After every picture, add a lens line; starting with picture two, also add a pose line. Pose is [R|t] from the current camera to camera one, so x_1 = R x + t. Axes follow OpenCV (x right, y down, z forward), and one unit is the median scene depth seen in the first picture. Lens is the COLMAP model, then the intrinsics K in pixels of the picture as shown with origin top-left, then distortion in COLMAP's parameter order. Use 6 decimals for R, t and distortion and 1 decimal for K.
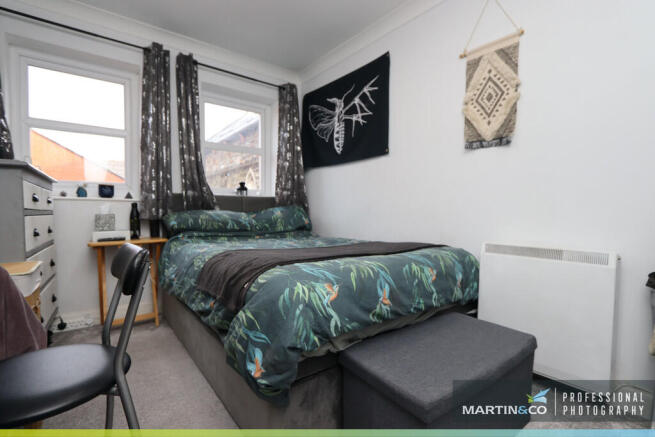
lens RADIAL K [[298.6, 0, 325.3], [0, 298.6, 223.3], [0, 0, 1]] dist [-0.022115, 0.001230]
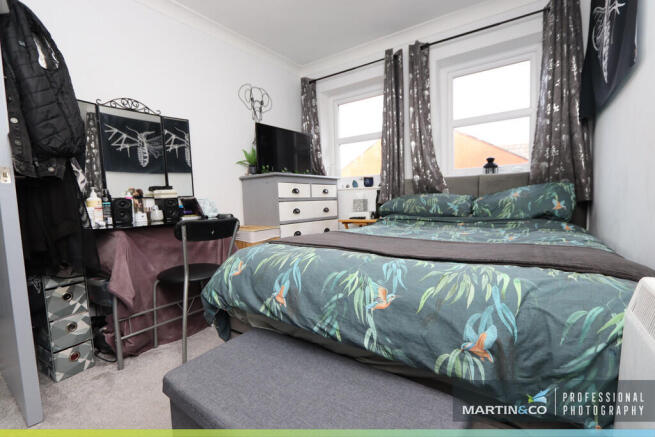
lens RADIAL K [[301.2, 0, 327.5], [0, 301.2, 218.5], [0, 0, 1]] dist [0.017090, 0.000071]
pose [[0.296160, 0.051854, -0.953730, 0.500425], [-0.007222, 0.998618, 0.052052, -0.012234], [0.955111, -0.008528, 0.296125, 0.398625]]
